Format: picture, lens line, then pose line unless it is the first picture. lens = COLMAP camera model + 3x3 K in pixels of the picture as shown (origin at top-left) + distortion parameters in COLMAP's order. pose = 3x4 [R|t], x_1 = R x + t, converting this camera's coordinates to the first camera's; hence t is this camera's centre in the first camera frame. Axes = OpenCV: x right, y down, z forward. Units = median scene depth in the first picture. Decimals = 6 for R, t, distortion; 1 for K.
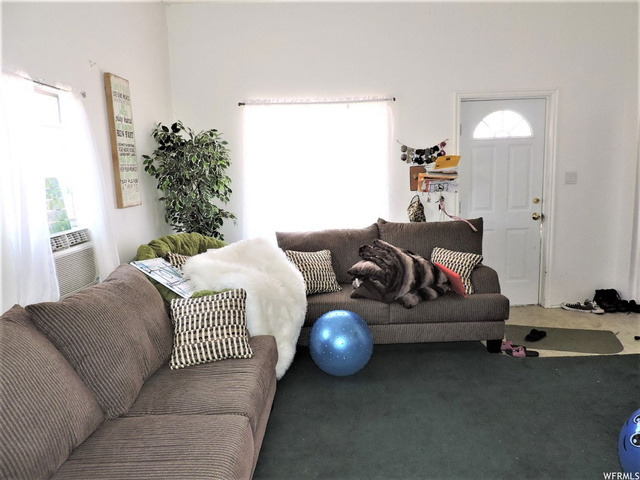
lens RADIAL K [[464.2, 0, 317.9], [0, 464.2, 242.1], [0, 0, 1]] dist [-0.005672, -0.007113]
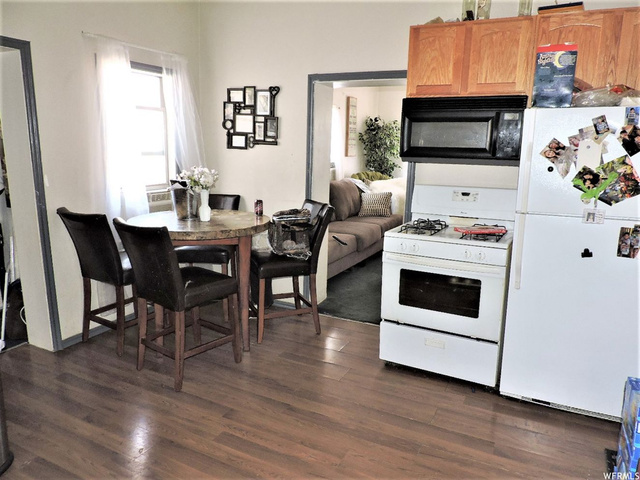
lens RADIAL K [[464.2, 0, 320.4], [0, 464.2, 237.1], [0, 0, 1]] dist [-0.005672, -0.007113]
pose [[0.905198, 0.137230, -0.402224, 0.407502], [-0.118269, 0.990387, 0.071736, 0.163320], [0.408201, -0.017365, 0.912727, -1.087121]]
